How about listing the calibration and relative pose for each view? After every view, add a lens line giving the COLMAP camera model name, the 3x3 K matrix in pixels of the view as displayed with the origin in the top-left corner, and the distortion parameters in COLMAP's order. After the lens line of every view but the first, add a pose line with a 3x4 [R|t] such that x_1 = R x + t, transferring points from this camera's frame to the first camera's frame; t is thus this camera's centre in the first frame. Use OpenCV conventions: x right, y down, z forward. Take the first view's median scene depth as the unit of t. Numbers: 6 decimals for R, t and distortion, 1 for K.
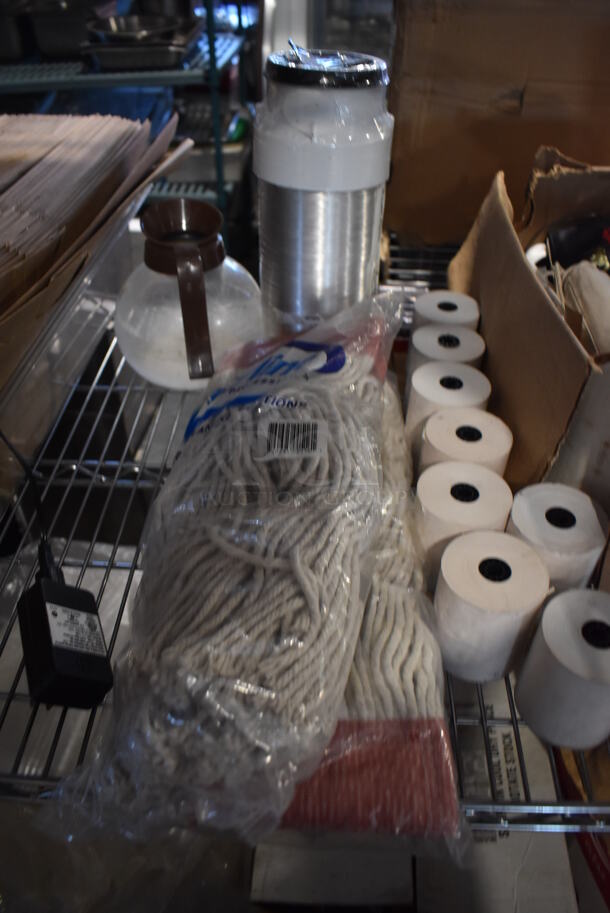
lens RADIAL K [[713.0, 0, 305.2], [0, 713.0, 455.1], [0, 0, 1]] dist [-0.084841, -0.002511]
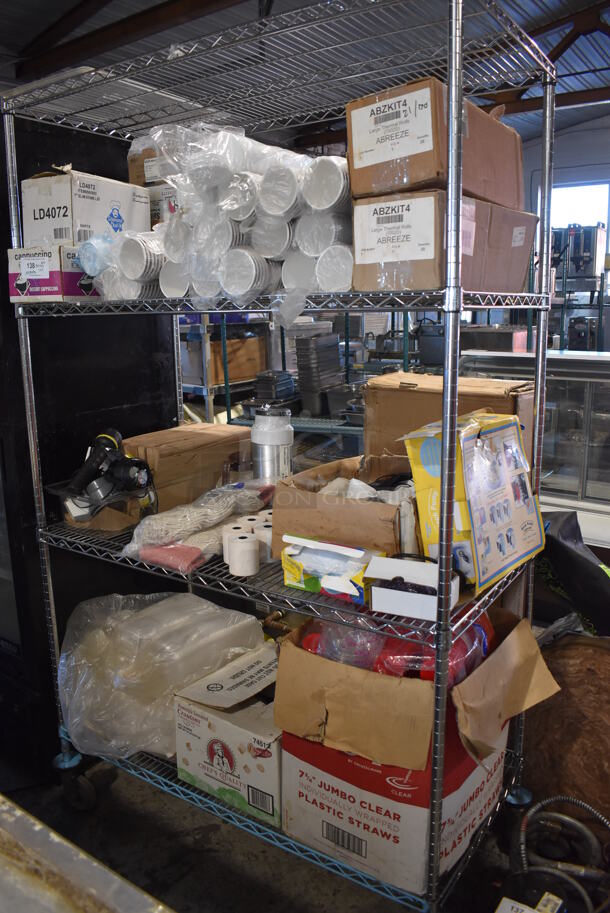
lens RADIAL K [[713.0, 0, 302.3], [0, 713.0, 452.7], [0, 0, 1]] dist [-0.084841, -0.002511]
pose [[0.860052, 0.100560, -0.500198, 1.708340], [-0.329205, 0.858371, -0.393477, 0.842199], [0.389787, 0.503078, 0.771348, -1.359465]]
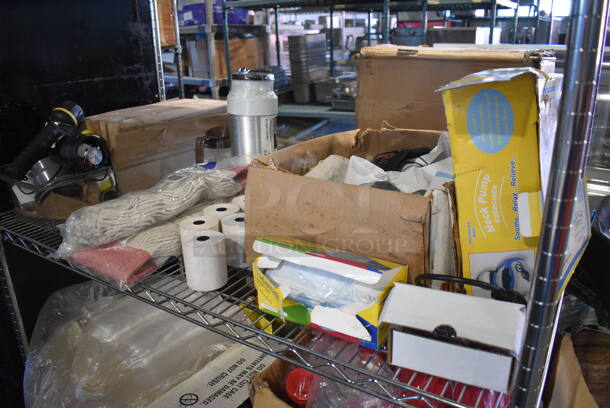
lens RADIAL K [[476.4, 0, 306.5], [0, 476.4, 204.3], [0, 0, 1]] dist [-0.084841, -0.002511]
pose [[0.869945, 0.161487, -0.465958, 1.077886], [-0.318507, 0.905349, -0.280886, 0.353015], [0.376495, 0.392766, 0.839039, -0.295253]]
